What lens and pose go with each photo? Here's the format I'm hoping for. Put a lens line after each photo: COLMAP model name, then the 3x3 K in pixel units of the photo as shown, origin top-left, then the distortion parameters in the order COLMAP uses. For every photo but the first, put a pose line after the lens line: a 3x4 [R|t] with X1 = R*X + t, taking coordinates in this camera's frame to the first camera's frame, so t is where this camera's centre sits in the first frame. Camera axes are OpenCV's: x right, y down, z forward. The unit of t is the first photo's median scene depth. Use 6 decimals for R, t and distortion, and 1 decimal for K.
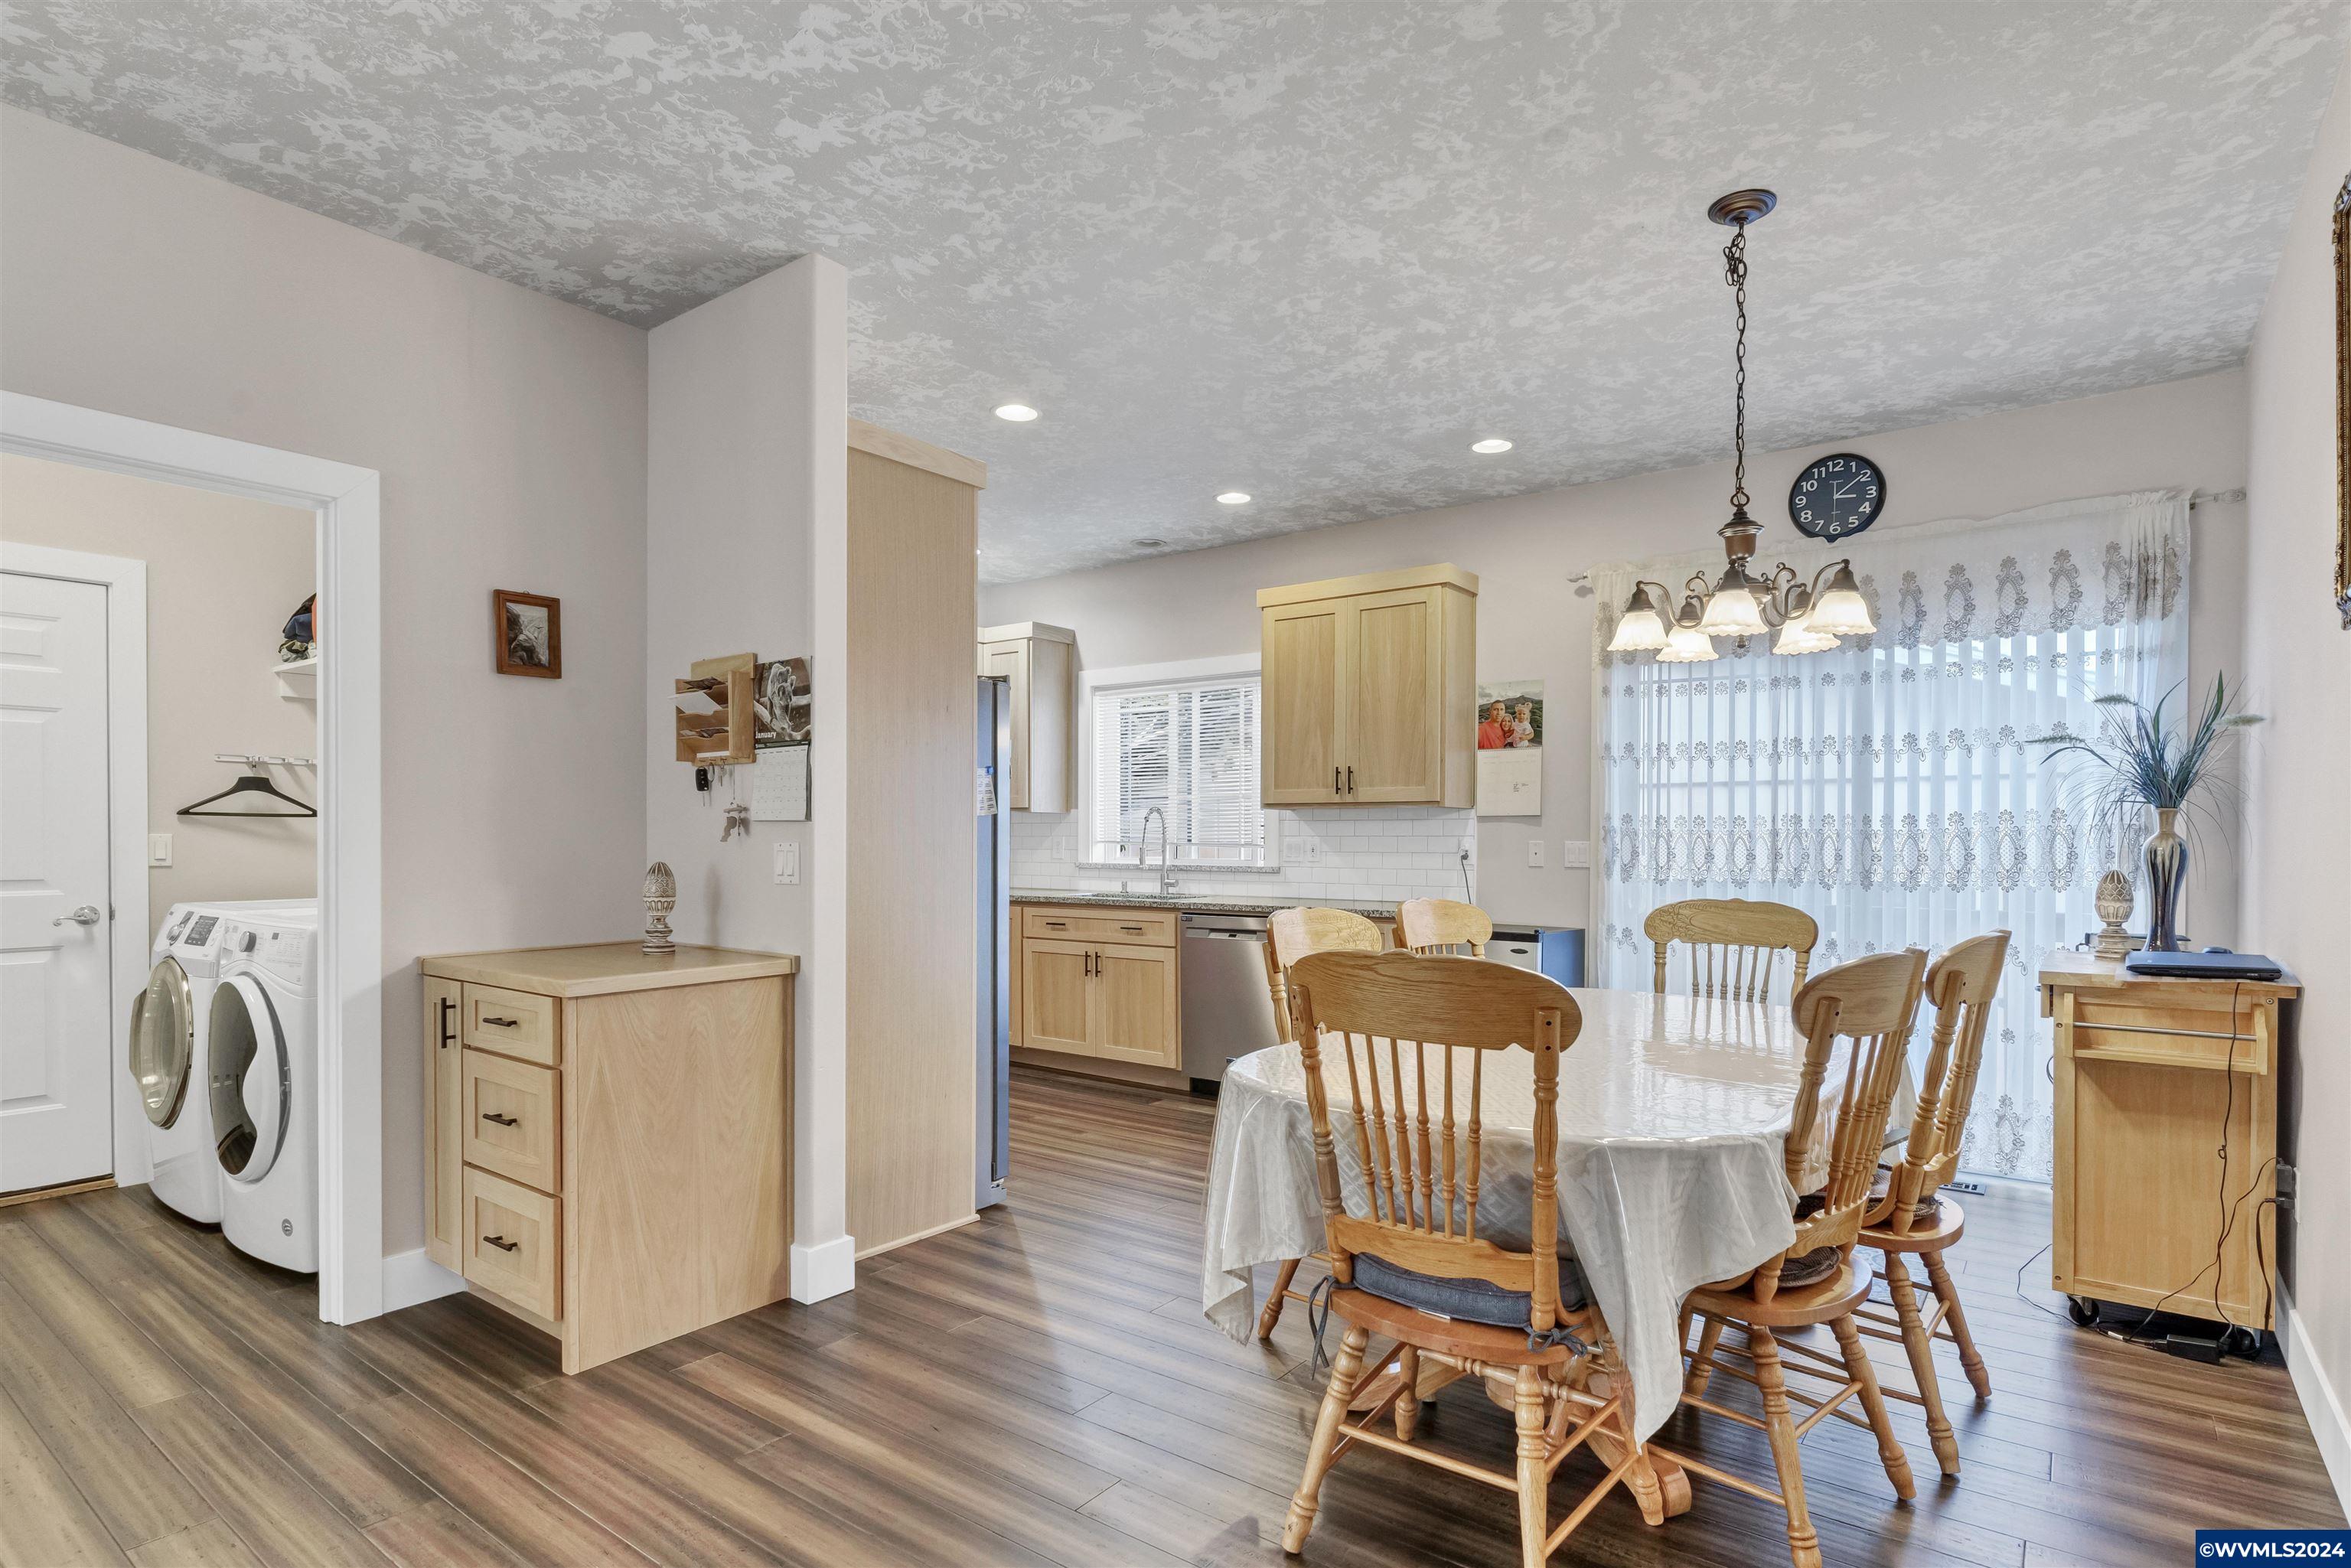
lens RADIAL K [[1191.5, 0, 1176.0], [0, 1191.5, 832.9], [0, 0, 1]] dist [0.000936, 0.000342]
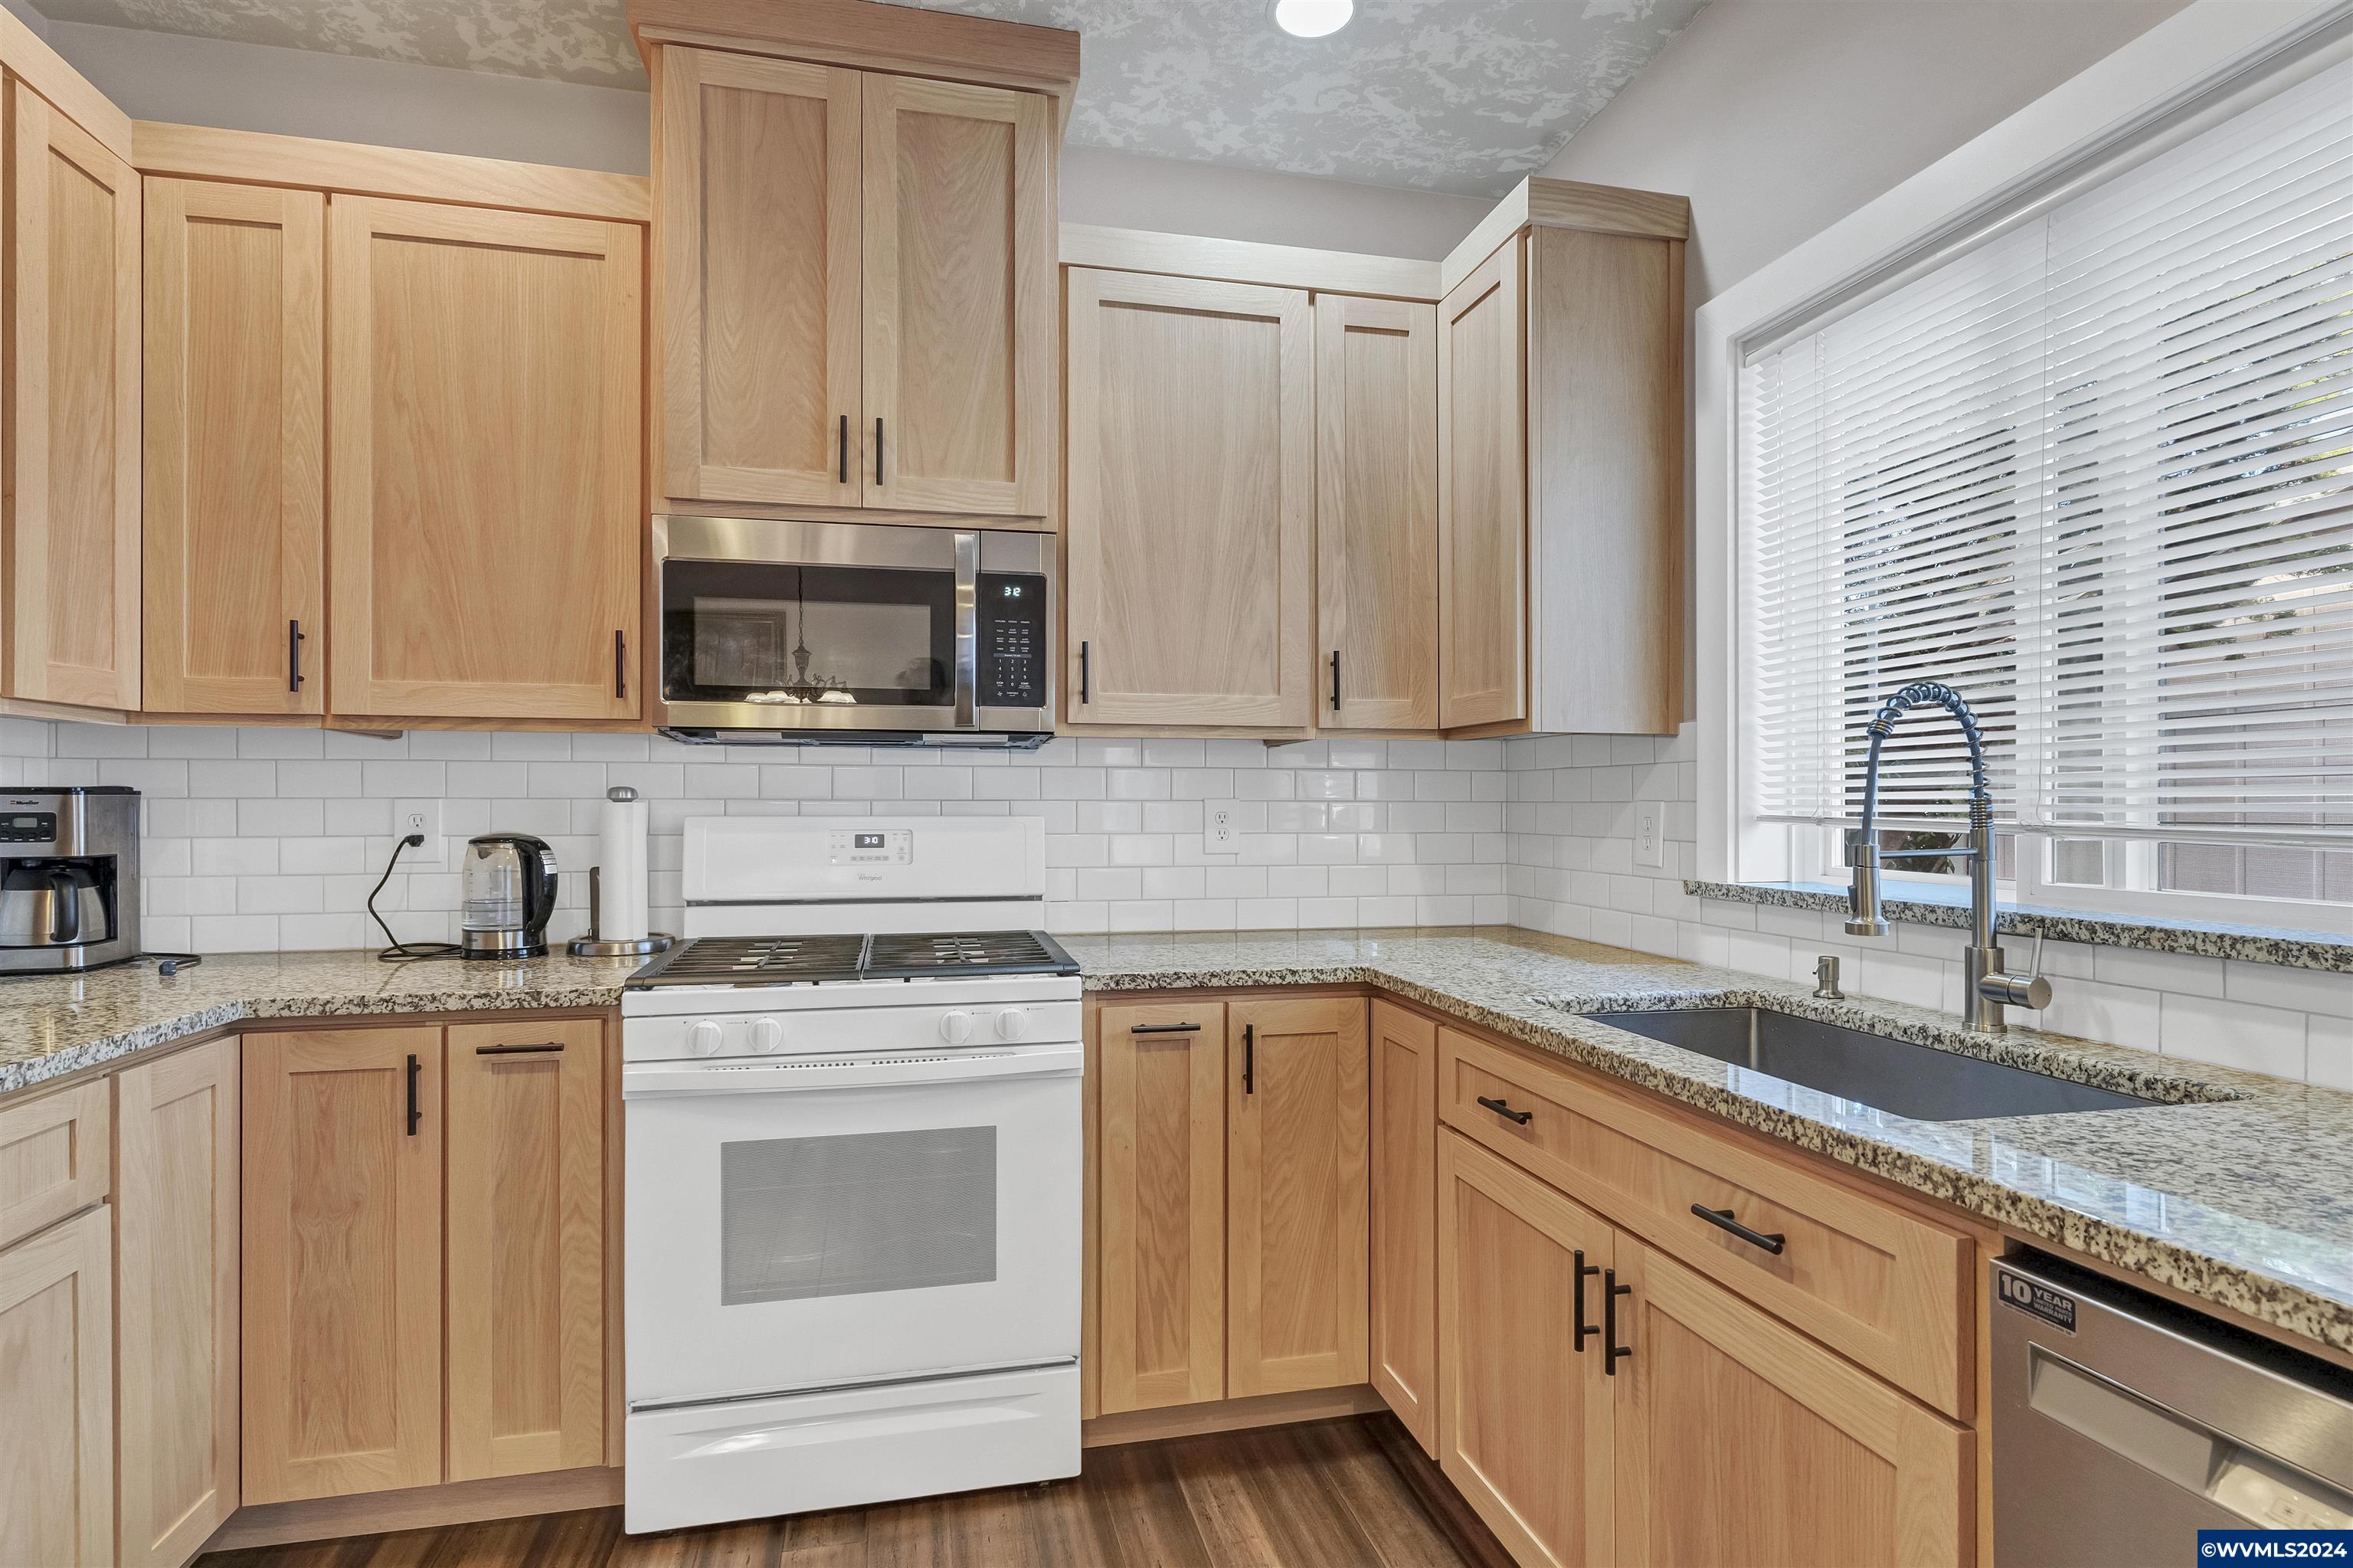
lens RADIAL K [[1200.2, 0, 1176.5], [0, 1200.2, 784.0], [0, 0, 1]] dist [0.001495, 0.000305]
pose [[0.765754, -0.006890, -0.643097, 0.023795], [0.001885, 0.999962, -0.008469, 0.000526], [0.643131, 0.005273, 0.765738, 0.693979]]
